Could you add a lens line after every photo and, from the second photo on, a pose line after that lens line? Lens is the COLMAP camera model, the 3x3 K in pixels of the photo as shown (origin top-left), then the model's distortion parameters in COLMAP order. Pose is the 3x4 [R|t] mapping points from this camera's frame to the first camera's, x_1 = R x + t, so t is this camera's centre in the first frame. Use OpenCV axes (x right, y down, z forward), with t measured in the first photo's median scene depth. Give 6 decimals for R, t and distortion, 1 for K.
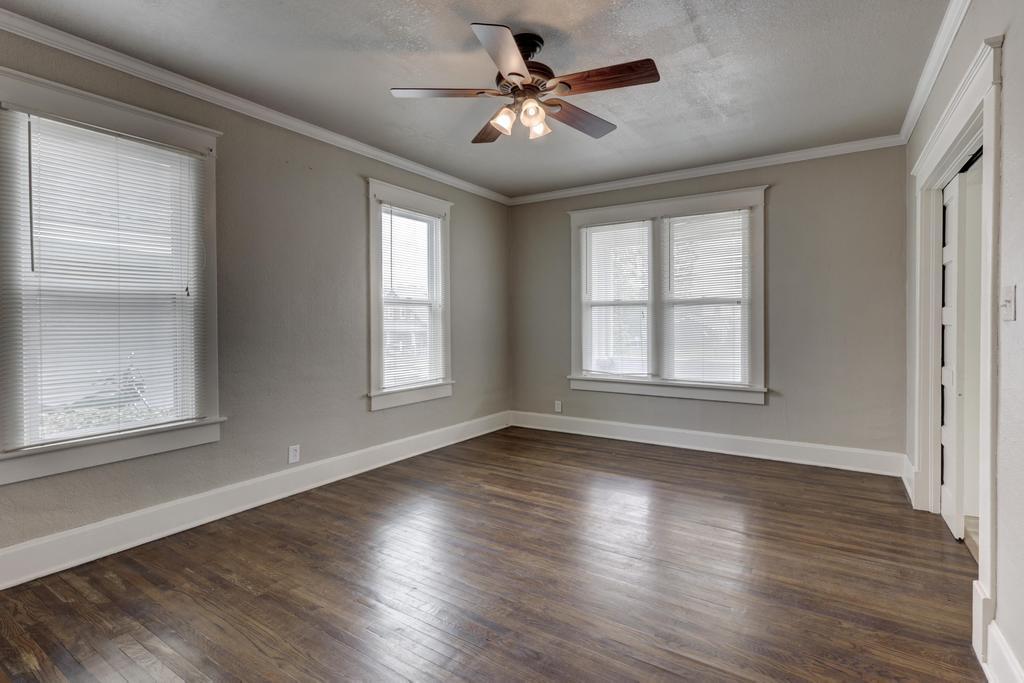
lens RADIAL K [[472.0, 0, 535.9], [0, 472.0, 328.9], [0, 0, 1]] dist [0.001657, 0.000802]
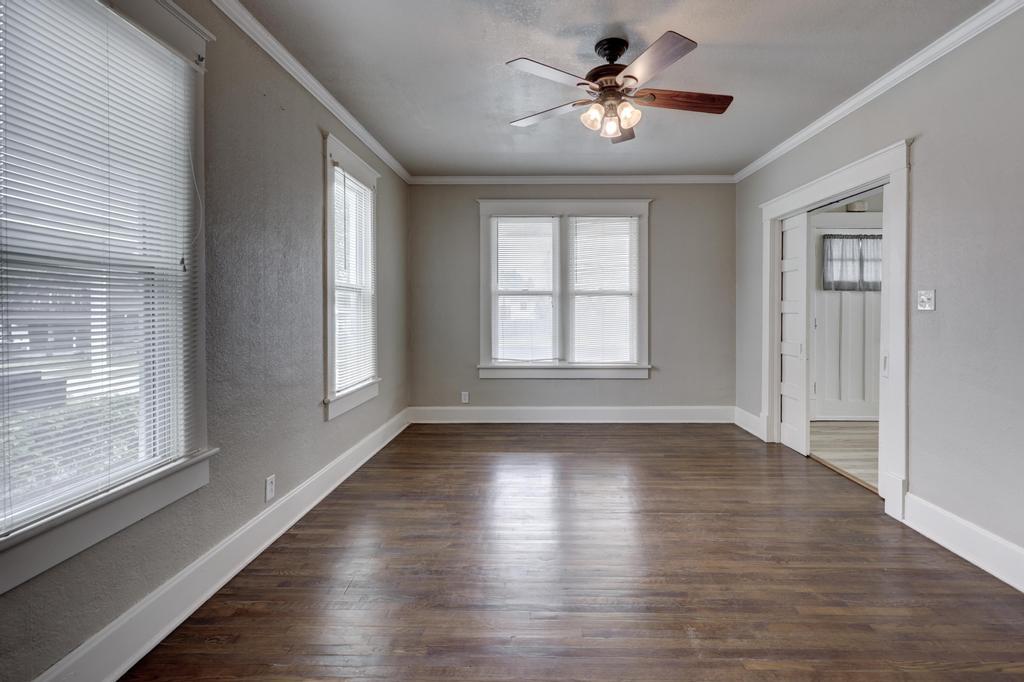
lens RADIAL K [[472.0, 0, 535.6], [0, 472.0, 316.2], [0, 0, 1]] dist [0.001657, 0.000802]
pose [[0.853794, -0.004941, 0.520588, -0.379610], [0.006154, 0.999981, -0.000602, -0.001878], [-0.520575, 0.003718, 0.853808, 0.101985]]
